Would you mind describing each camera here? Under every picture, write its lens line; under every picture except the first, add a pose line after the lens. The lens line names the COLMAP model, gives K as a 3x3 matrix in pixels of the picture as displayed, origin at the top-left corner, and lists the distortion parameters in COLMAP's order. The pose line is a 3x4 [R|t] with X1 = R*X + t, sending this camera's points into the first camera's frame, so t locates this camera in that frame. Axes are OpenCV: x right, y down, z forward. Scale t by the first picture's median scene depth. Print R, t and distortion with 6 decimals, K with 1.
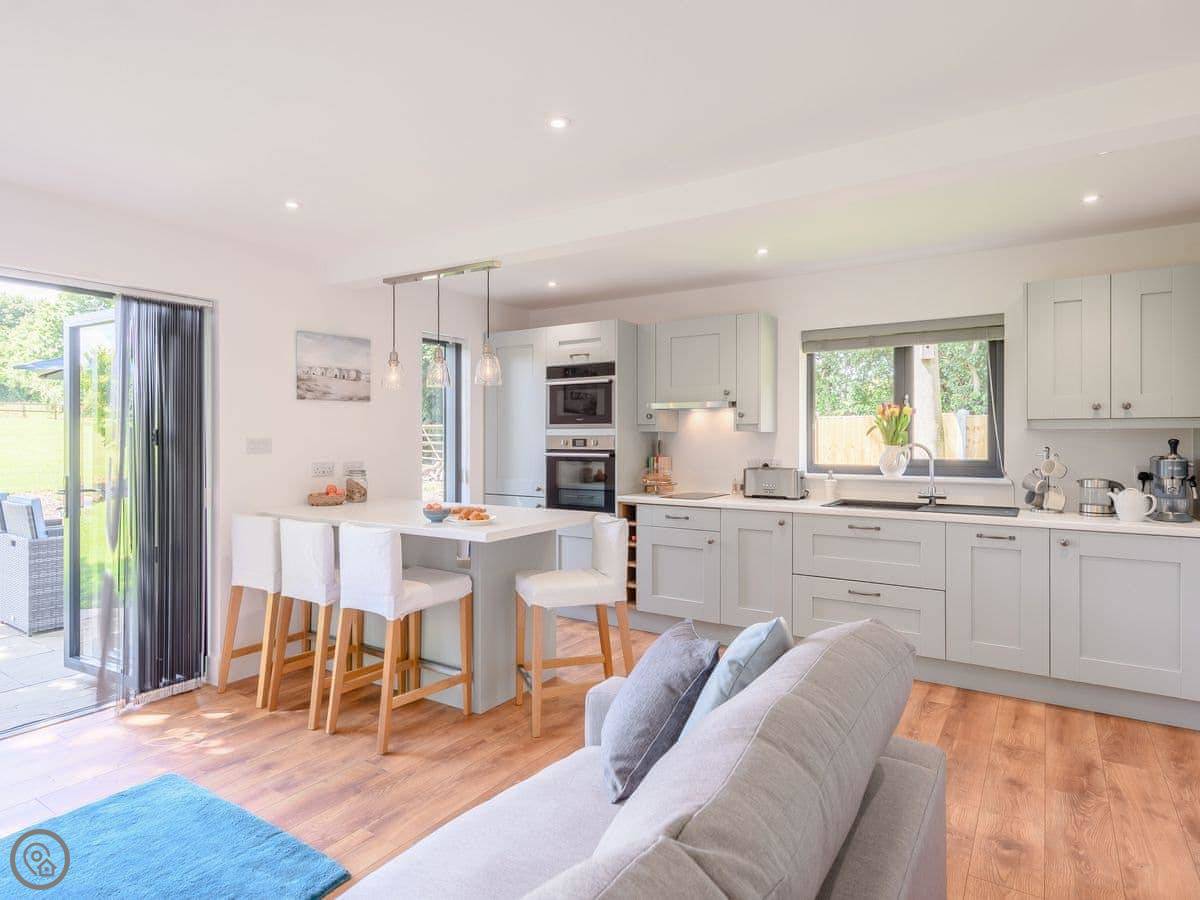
lens RADIAL K [[672.3, 0, 604.8], [0, 672.3, 439.8], [0, 0, 1]] dist [0.007271, 0.000439]
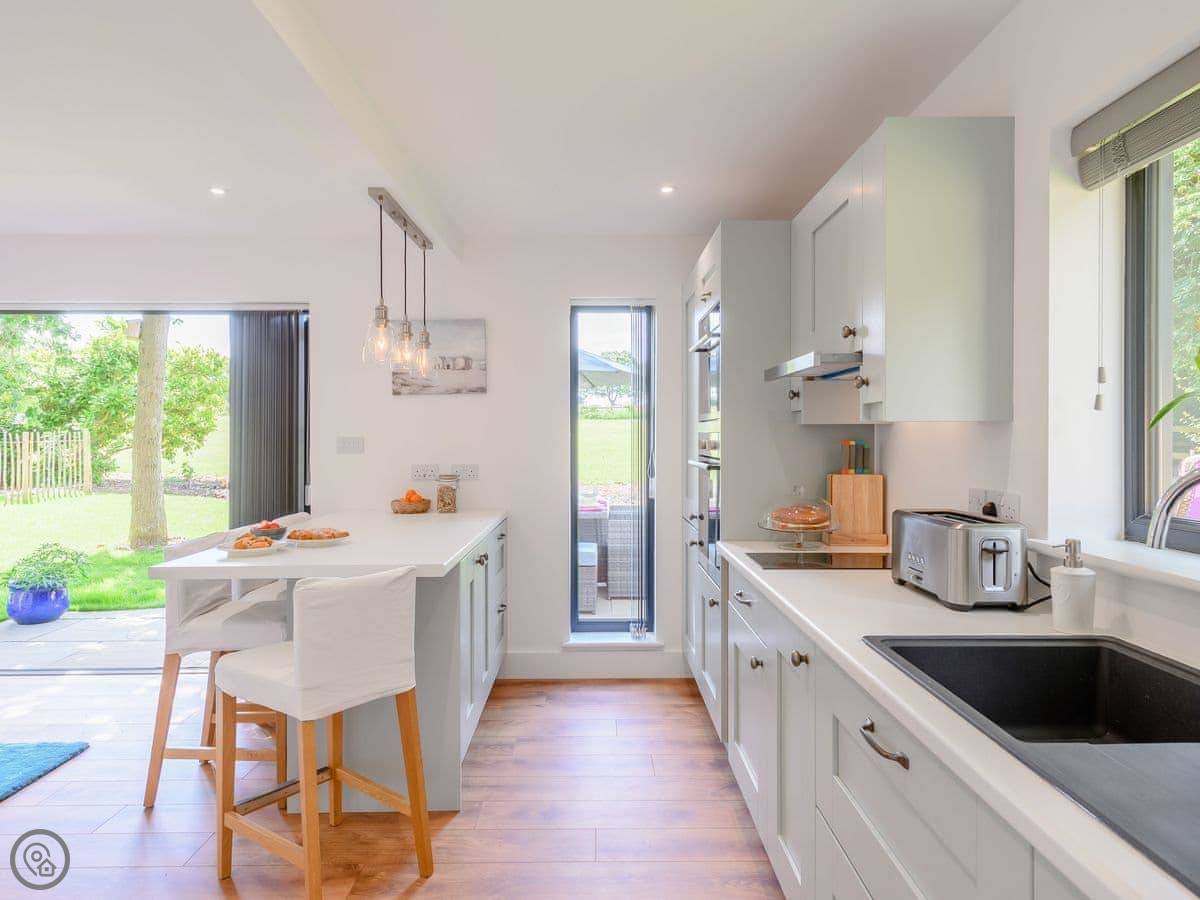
lens RADIAL K [[759.9, 0, 602.7], [0, 759.9, 441.8], [0, 0, 1]] dist [0.024183, -0.009801]
pose [[0.549279, 0.005862, -0.835618, 0.567320], [-0.000631, 0.999978, 0.006600, -0.003465], [0.835639, -0.003098, 0.549271, 0.662596]]
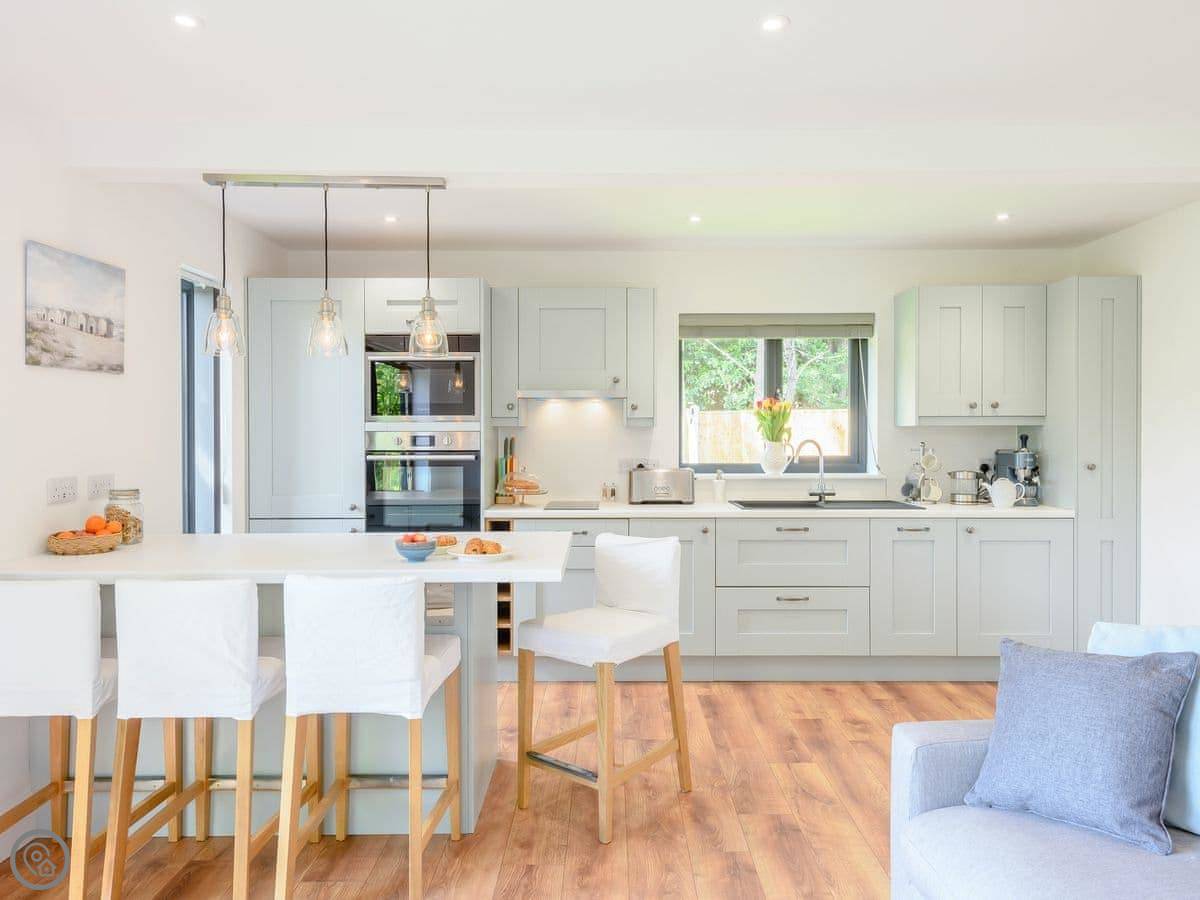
lens RADIAL K [[799.3, 0, 602.9], [0, 799.3, 444.4], [0, 0, 1]] dist [0.008005, -0.005595]
pose [[0.841238, -0.007711, 0.540610, -0.412037], [0.003050, 0.999950, 0.009517, 0.000257], [-0.540656, -0.006357, 0.841220, 0.190211]]
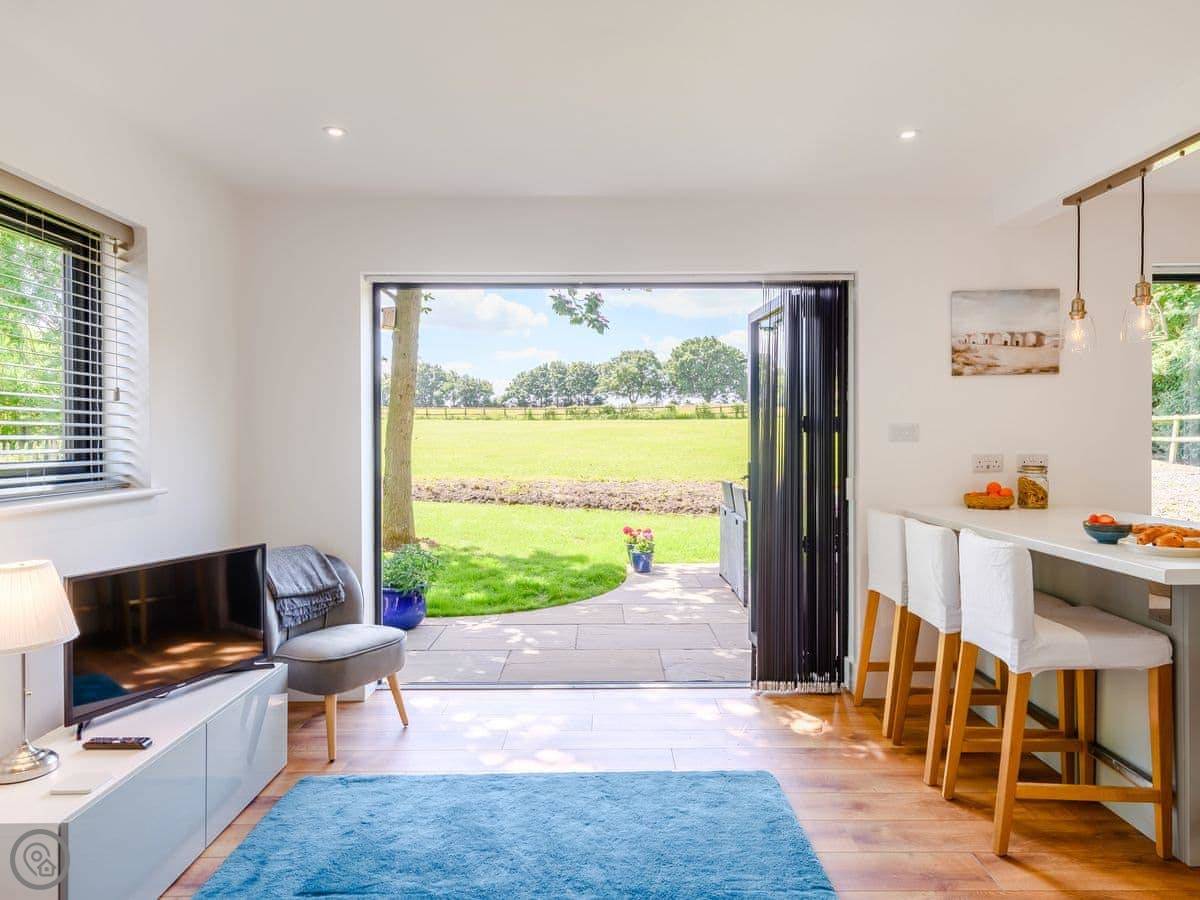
lens RADIAL K [[759.9, 0, 605.3], [0, 759.9, 443.0], [0, 0, 1]] dist [0.024183, -0.009801]
pose [[0.550745, 0.004224, -0.834663, 0.083696], [0.002360, 0.999975, 0.006618, 0.013864], [0.834671, -0.005614, 0.550721, 0.138381]]
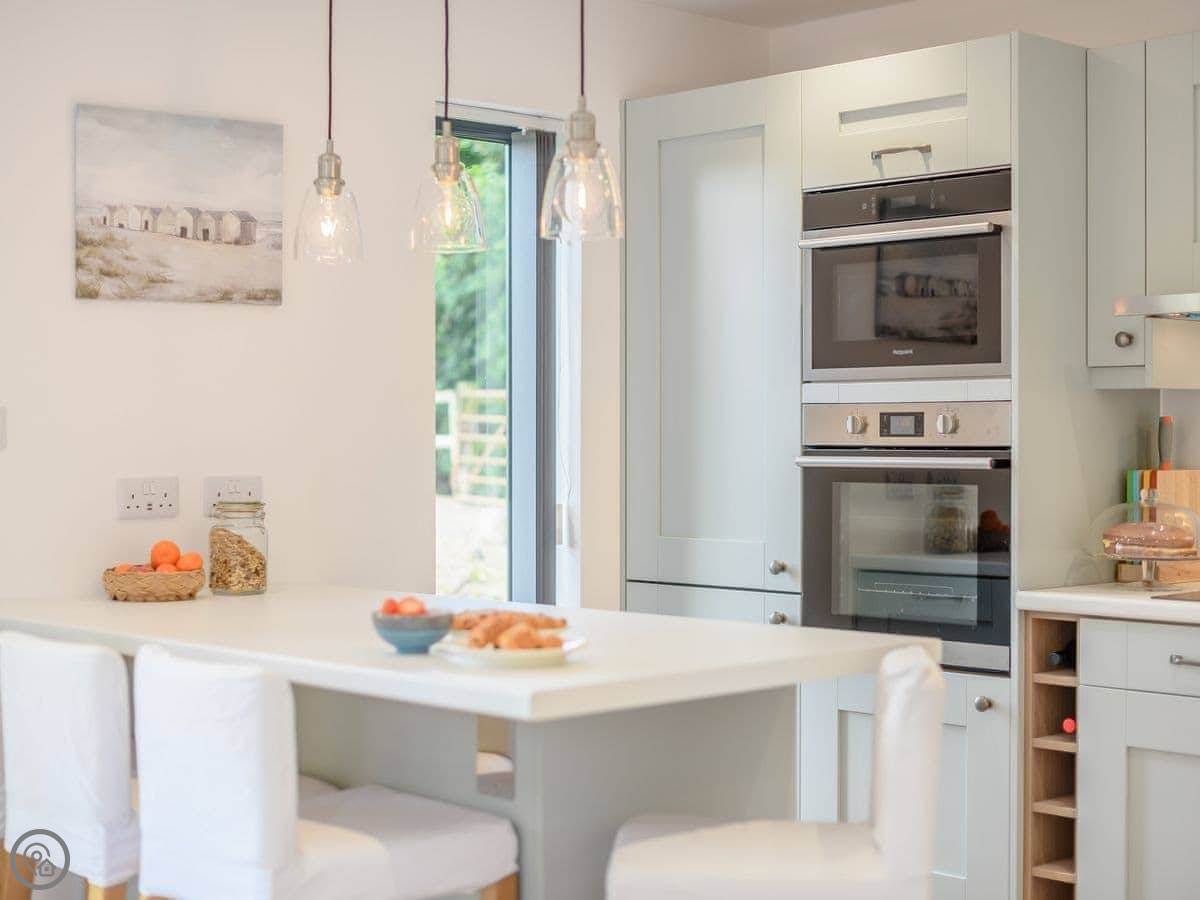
lens RADIAL K [[1952.0, 0, 596.2], [0, 1952.0, 454.6], [0, 0, 1]] dist [-0.058982, 0.000000]
pose [[0.970790, 0.002200, -0.239922, 0.052853], [-0.000089, 0.999961, 0.008809, 0.012570], [0.239932, -0.008531, 0.970752, 0.074021]]
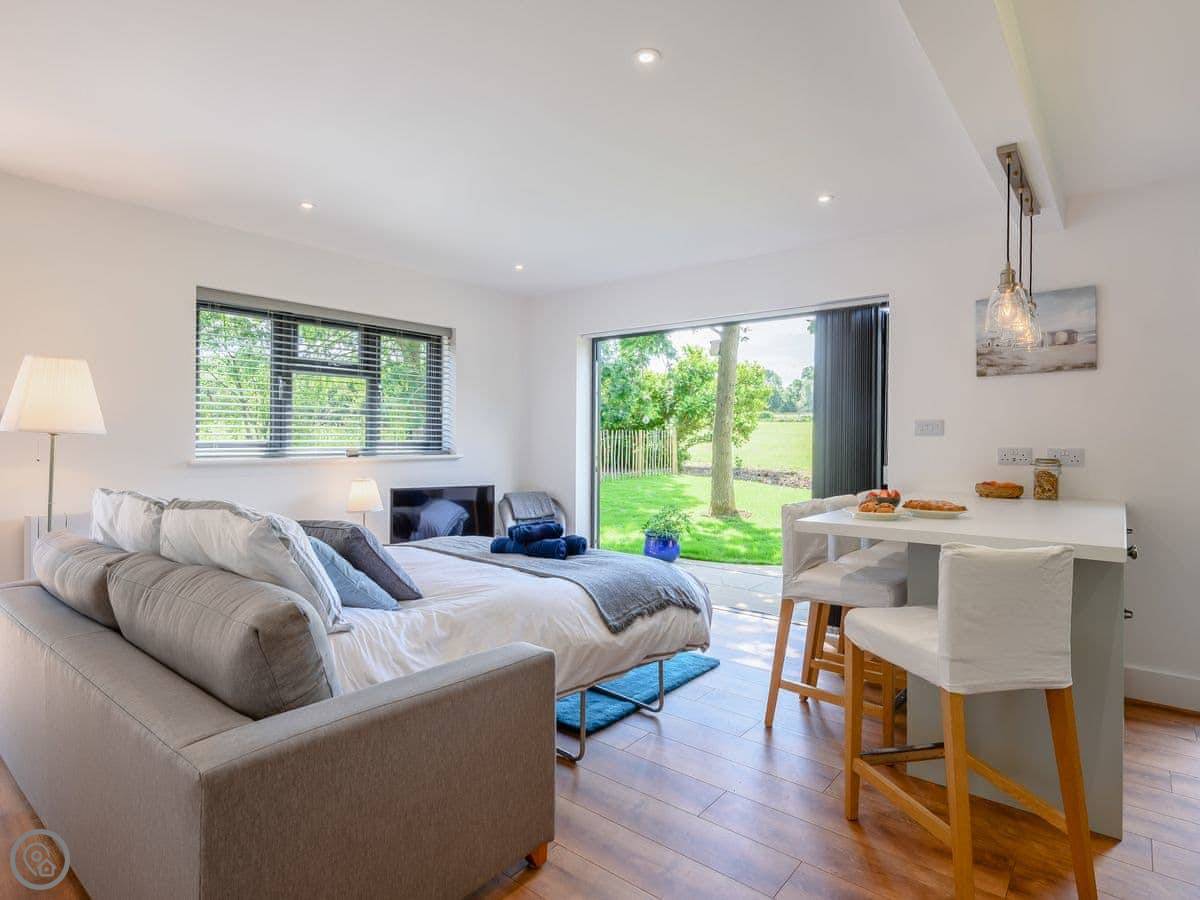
lens RADIAL K [[648.6, 0, 595.1], [0, 648.6, 440.4], [0, 0, 1]] dist [0.007702, -0.003731]
pose [[-0.112666, 0.002500, -0.993630, 0.467632], [-0.008910, 0.999954, 0.003527, 0.026712], [0.993593, 0.009250, -0.112638, 0.584321]]
